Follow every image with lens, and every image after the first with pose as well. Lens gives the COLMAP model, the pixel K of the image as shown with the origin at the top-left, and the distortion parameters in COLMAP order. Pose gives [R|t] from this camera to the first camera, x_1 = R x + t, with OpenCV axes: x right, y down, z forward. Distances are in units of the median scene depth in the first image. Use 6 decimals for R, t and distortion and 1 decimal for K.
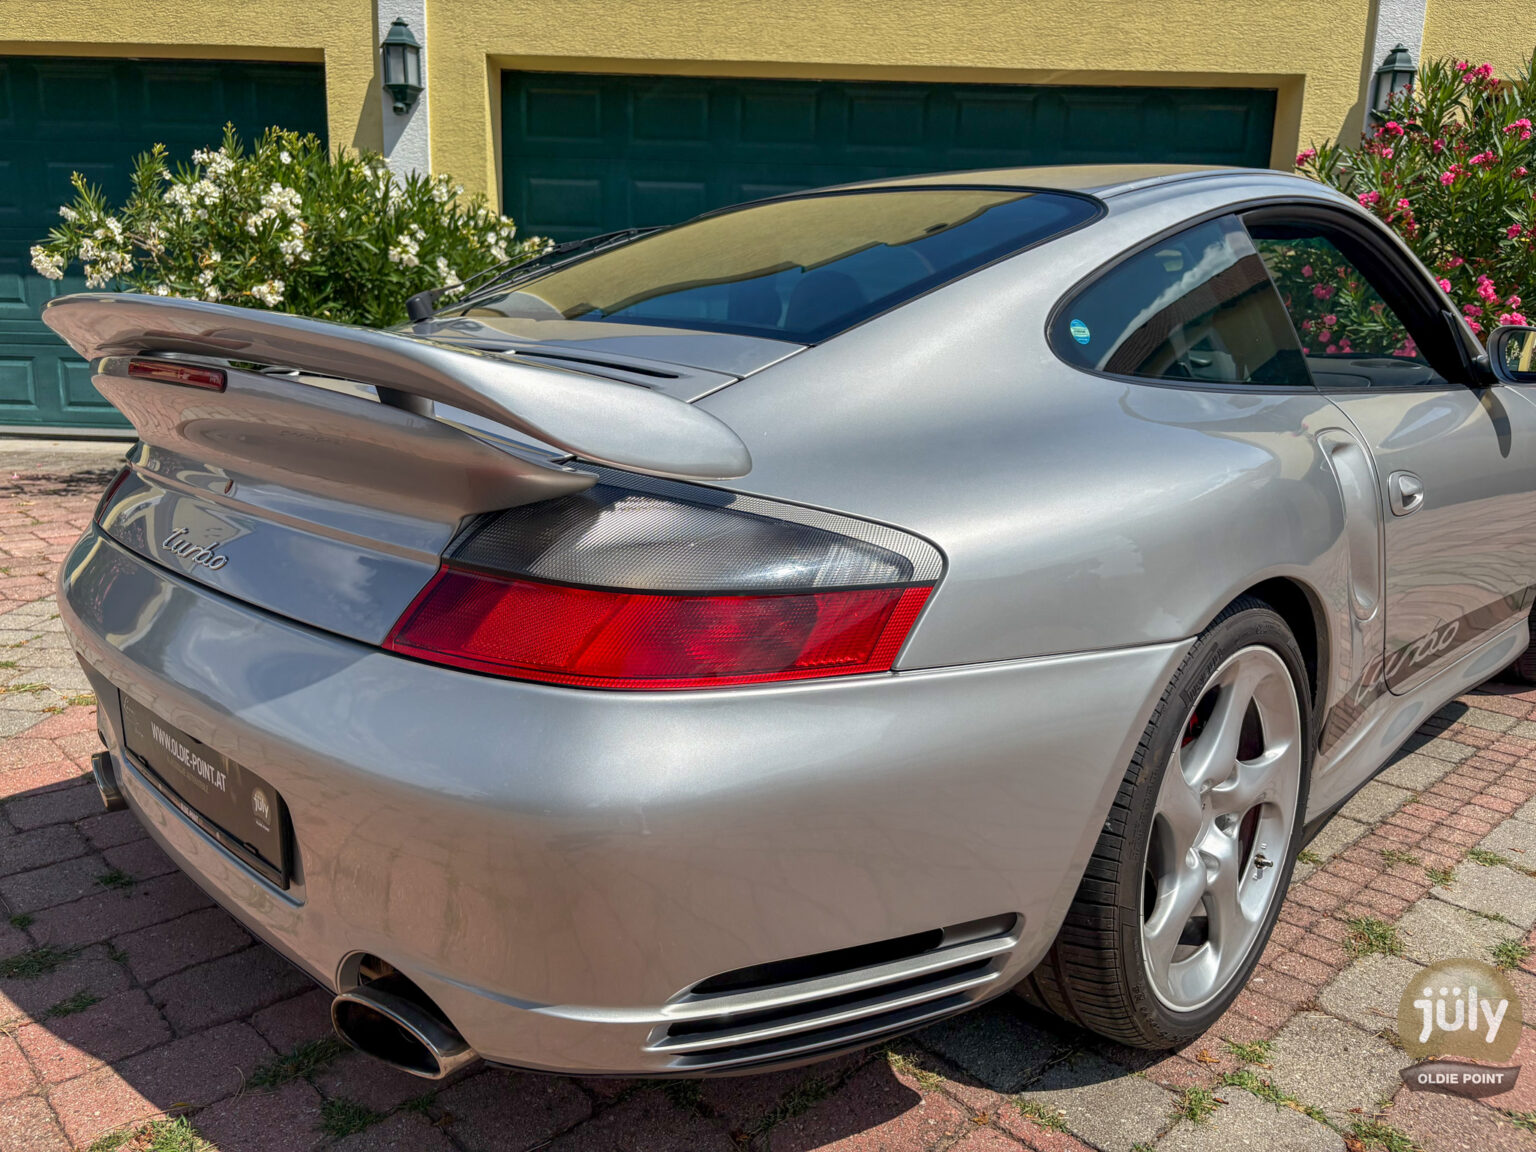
lens RADIAL K [[1157.0, 0, 768.0], [0, 1157.0, 576.0], [0, 0, 1]] dist [0.055589, -0.067119]
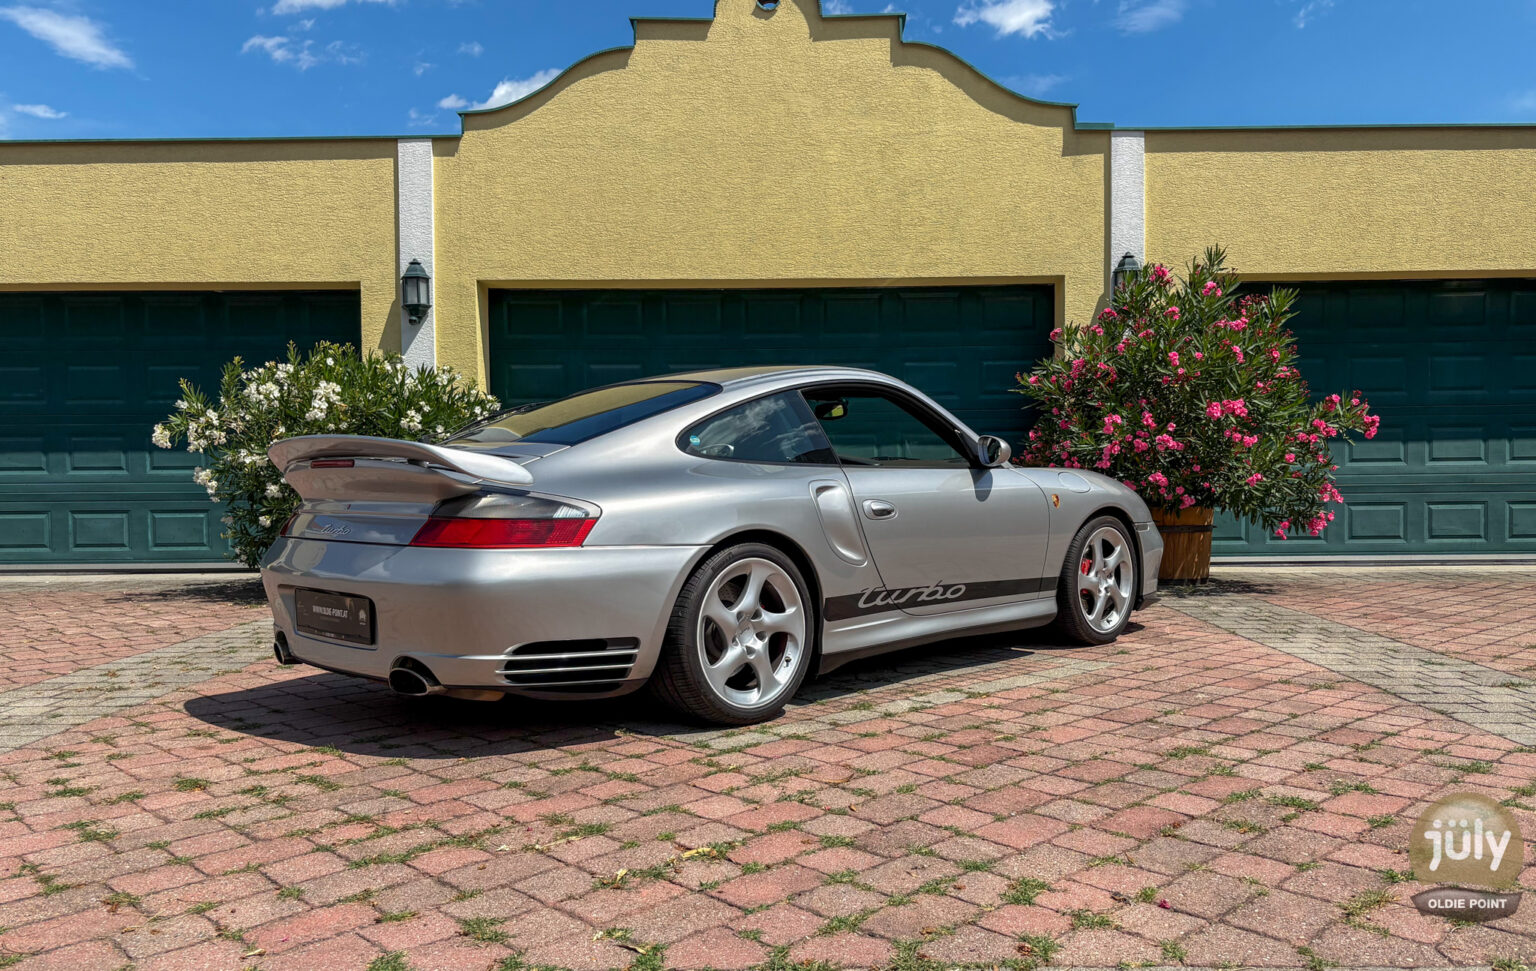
lens RADIAL K [[1199.4, 0, 798.3], [0, 1199.4, 548.3], [0, 0, 1]] dist [0.042205, -0.066125]
pose [[0.999233, -0.037429, 0.011528, 0.112815], [0.038771, 0.986979, -0.156109, 0.105638], [-0.005535, 0.156436, 0.987673, -0.368717]]
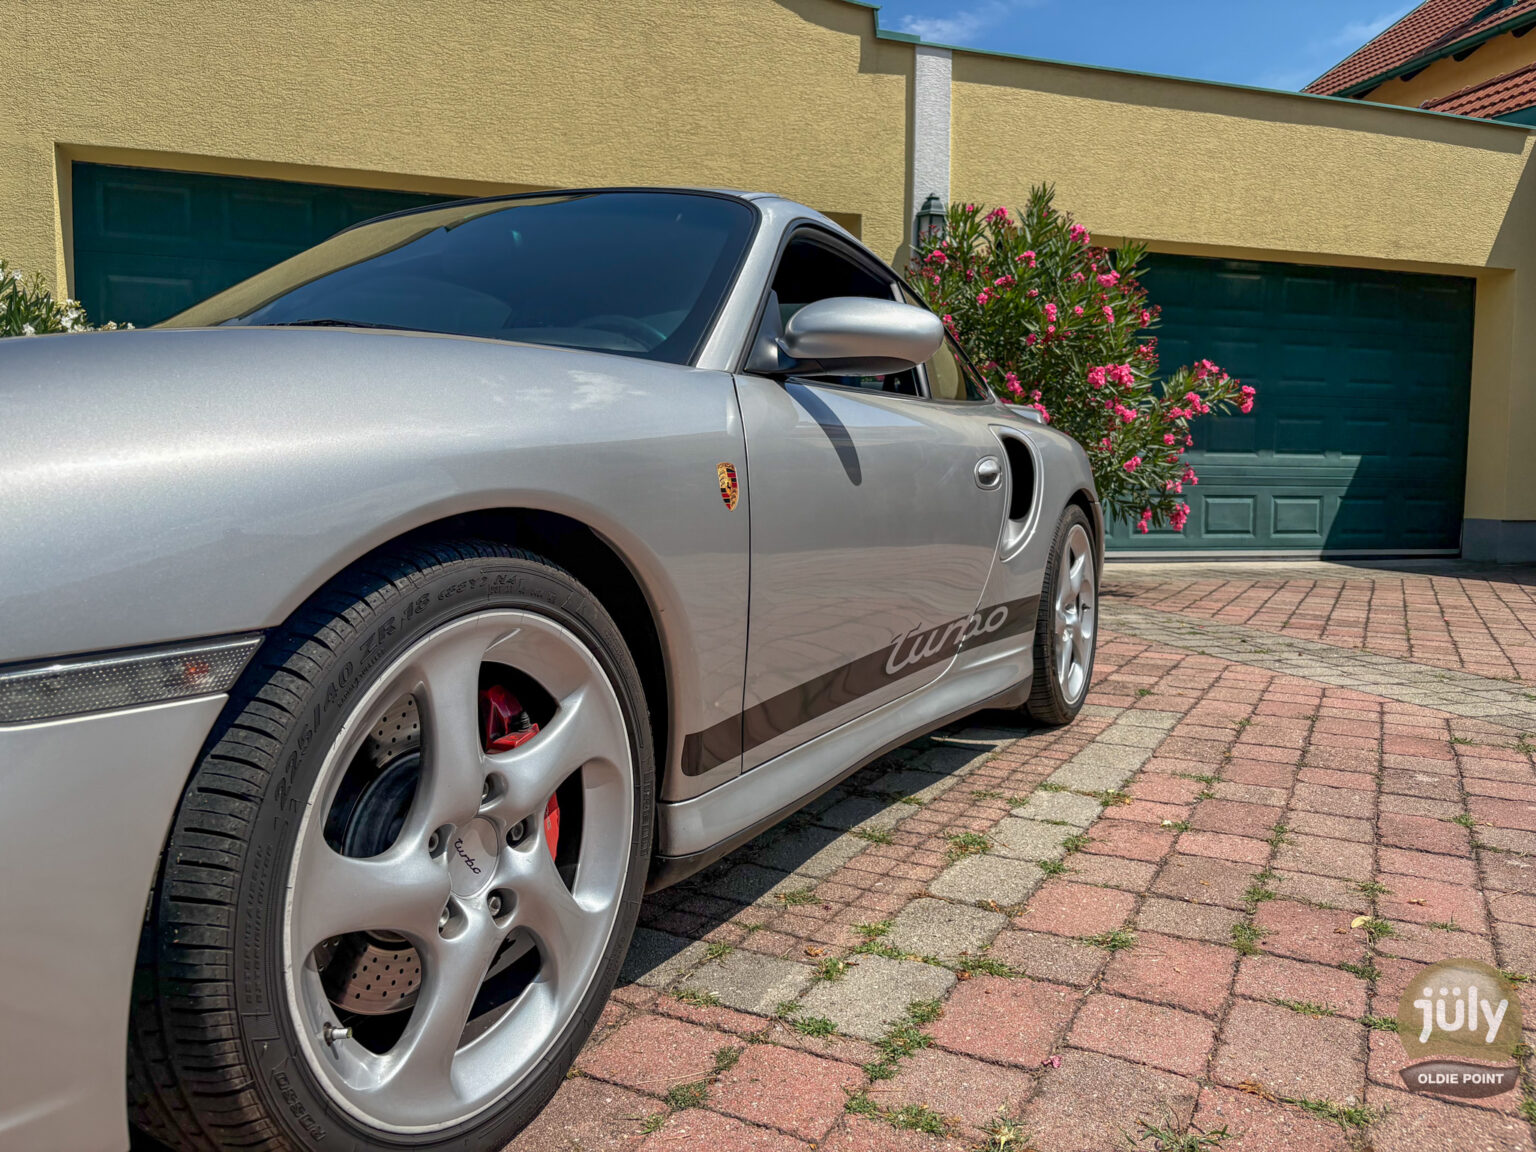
lens RADIAL K [[1162.4, 0, 770.6], [0, 1162.4, 559.7], [0, 0, 1]] dist [0.026235, -0.027140]
pose [[0.948426, -0.037199, 0.314808, -0.004319], [0.079145, 0.989428, -0.121525, 0.045234], [-0.306959, 0.140173, 0.941344, -0.015238]]
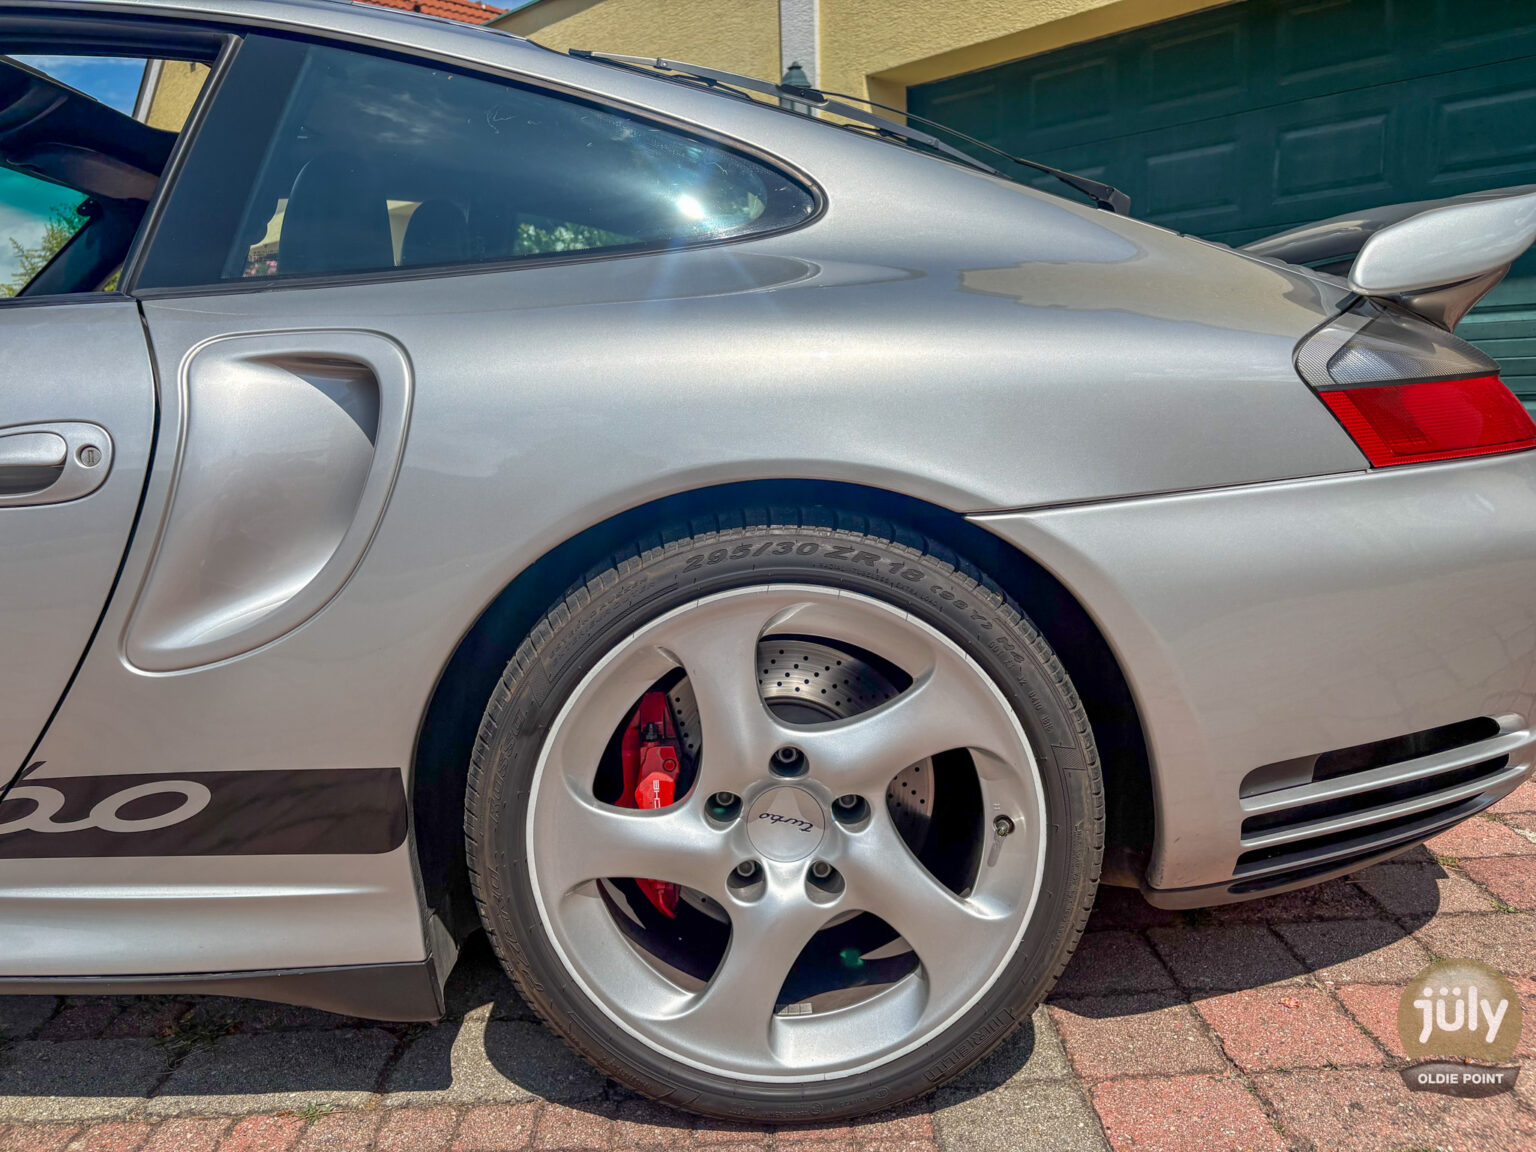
lens RADIAL K [[1157.2, 0, 768.0], [0, 1157.2, 576.0], [0, 0, 1]] dist [0.046203, -0.039697]
pose [[0.720804, 0.055869, -0.690884, 0.390895], [-0.089145, 0.995941, -0.012468, -0.018708], [0.687383, 0.070576, 0.722858, 0.285470]]
